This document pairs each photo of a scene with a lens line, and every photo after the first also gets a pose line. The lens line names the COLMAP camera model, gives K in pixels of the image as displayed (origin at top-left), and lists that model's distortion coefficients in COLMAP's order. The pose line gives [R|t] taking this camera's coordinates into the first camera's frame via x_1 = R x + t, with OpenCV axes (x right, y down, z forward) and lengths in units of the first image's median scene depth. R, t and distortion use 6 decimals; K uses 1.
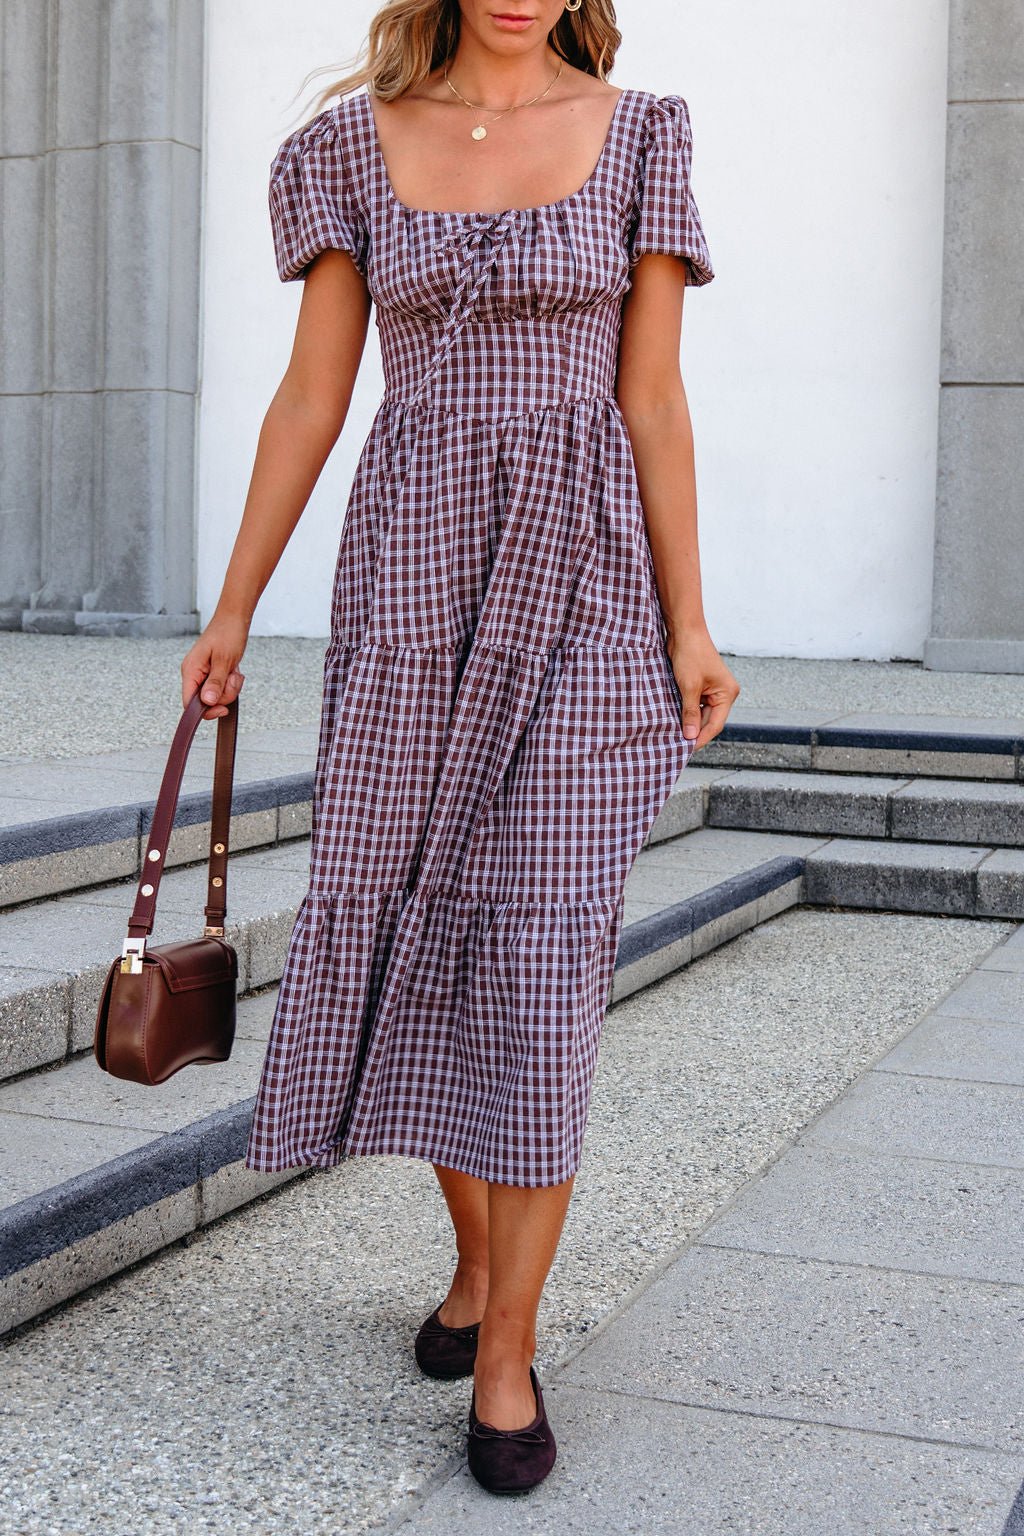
lens RADIAL K [[2301.8, 0, 469.2], [0, 2301.8, 825.7], [0, 0, 1]] dist [-0.098817, 0.000000]
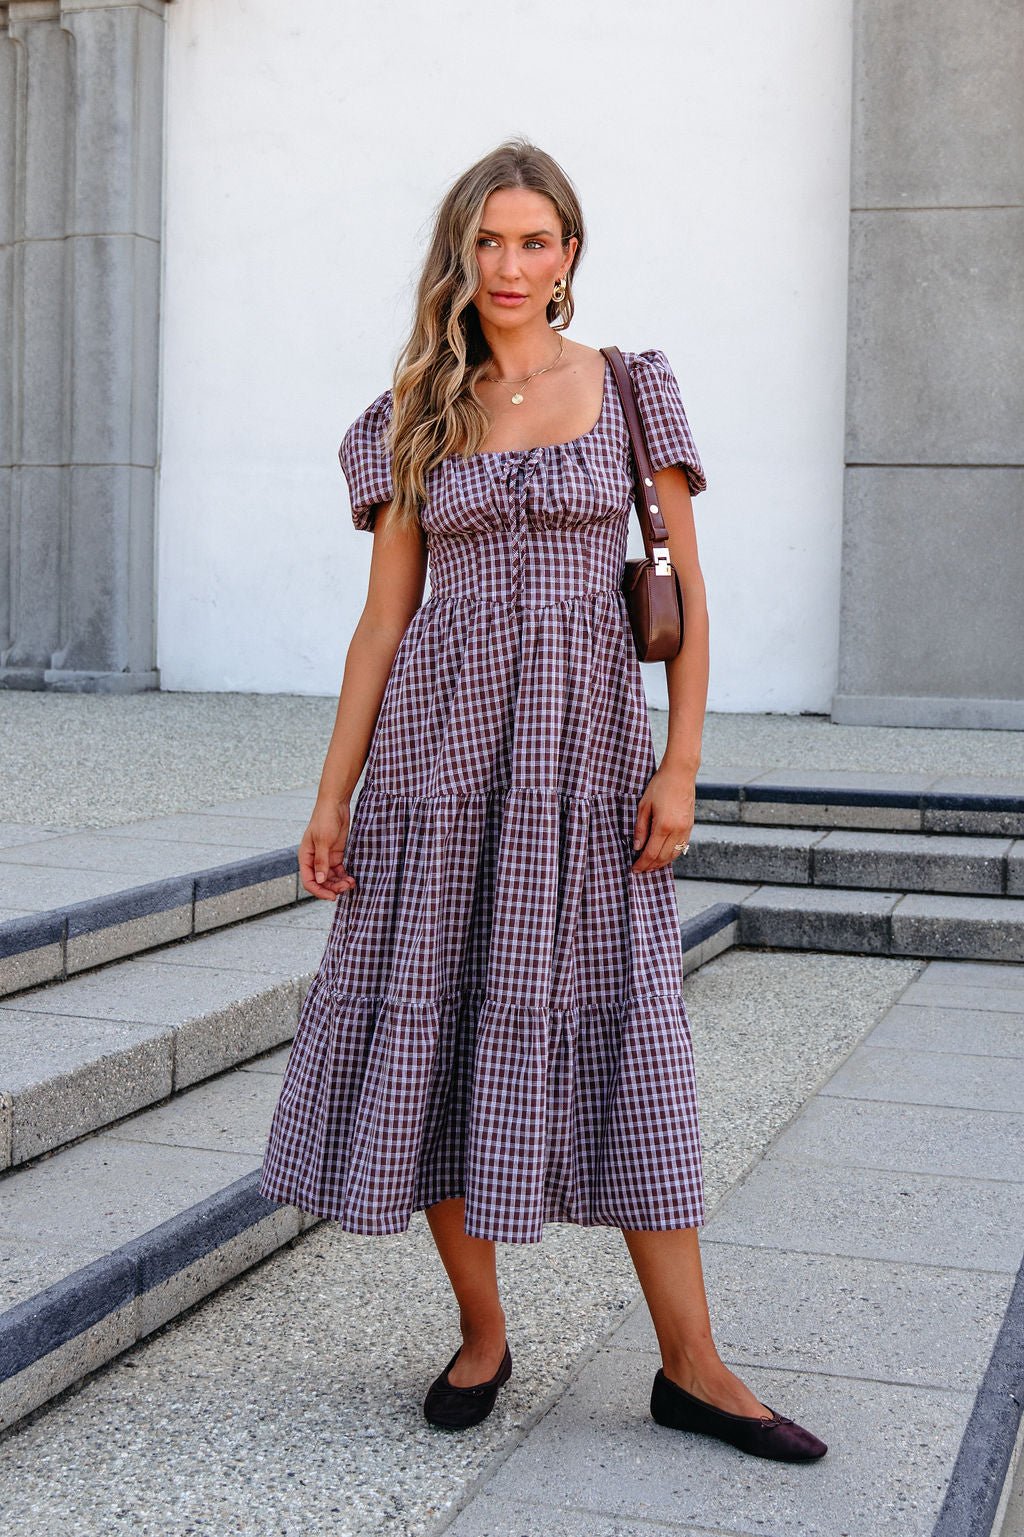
lens RADIAL K [[2303.3, 0, 451.5], [0, 2303.3, 810.0], [0, 0, 1]] dist [-0.098817, 0.000000]
pose [[0.998948, -0.006941, 0.045332, -0.044395], [0.007541, 0.999886, -0.013084, -0.017827], [-0.045236, 0.013412, 0.998886, -0.120222]]
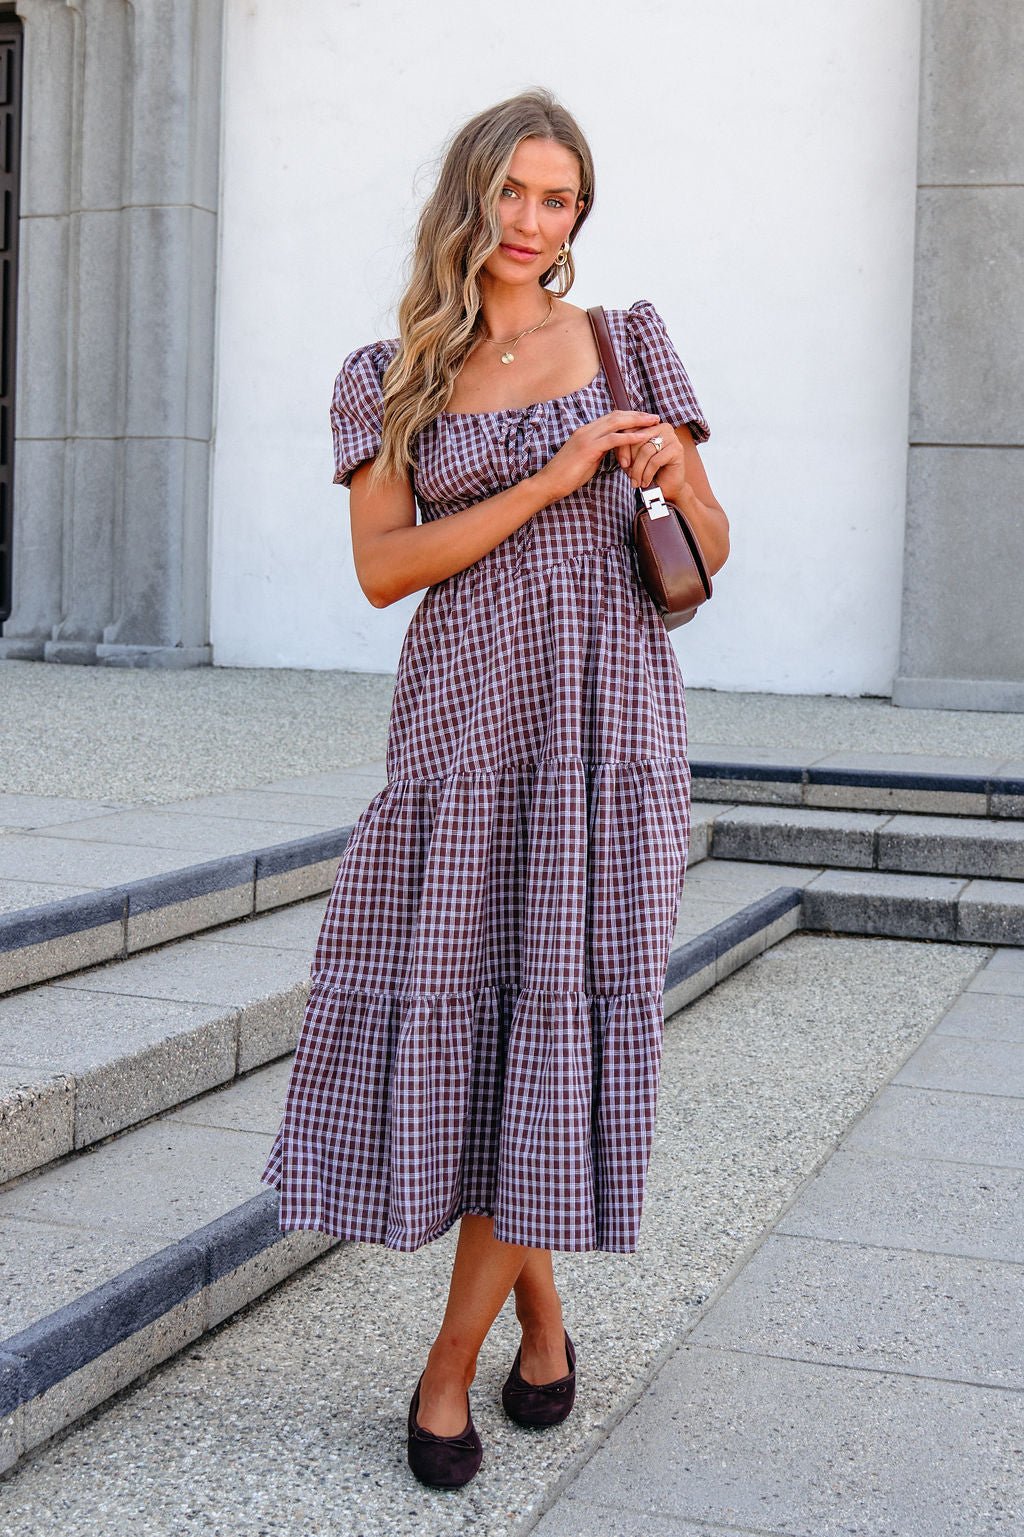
lens RADIAL K [[2303.3, 0, 462.8], [0, 2303.3, 790.6], [0, 0, 1]] dist [-0.098817, 0.000000]
pose [[0.999459, 0.003527, 0.032686, -0.052859], [-0.003111, 0.999914, -0.012752, -0.017852], [-0.032729, 0.012644, 0.999384, -0.104239]]
